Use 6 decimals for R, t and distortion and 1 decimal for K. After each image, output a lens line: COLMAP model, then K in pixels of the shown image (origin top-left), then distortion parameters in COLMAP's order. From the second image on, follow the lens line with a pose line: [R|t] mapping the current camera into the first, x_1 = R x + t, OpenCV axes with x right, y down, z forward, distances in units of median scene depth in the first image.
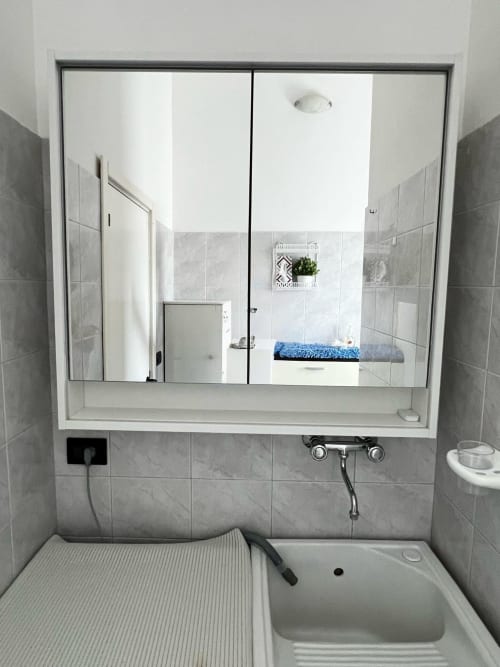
lens RADIAL K [[435.6, 0, 250.0], [0, 435.6, 333.5], [0, 0, 1]] dist [-0.007316, -0.002853]
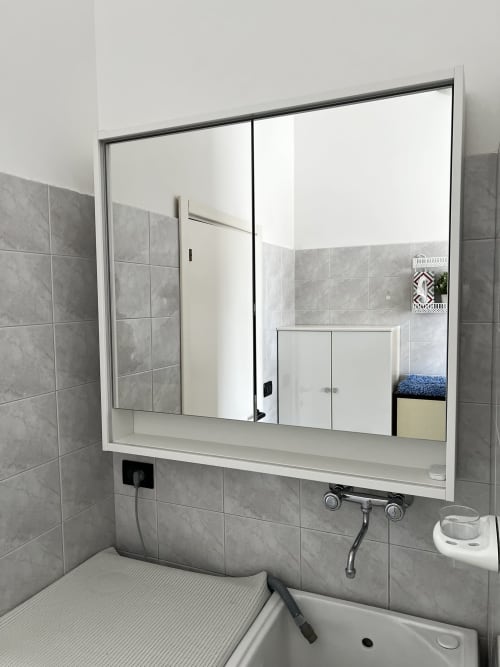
lens RADIAL K [[541.9, 0, 250.0], [0, 541.9, 333.5], [0, 0, 1]] dist [0.002983, 0.002351]
pose [[0.909548, 0.002808, -0.415589, 0.444733], [-0.019144, 0.999199, -0.035146, -0.039582], [0.415157, 0.039923, 0.908873, -0.134536]]
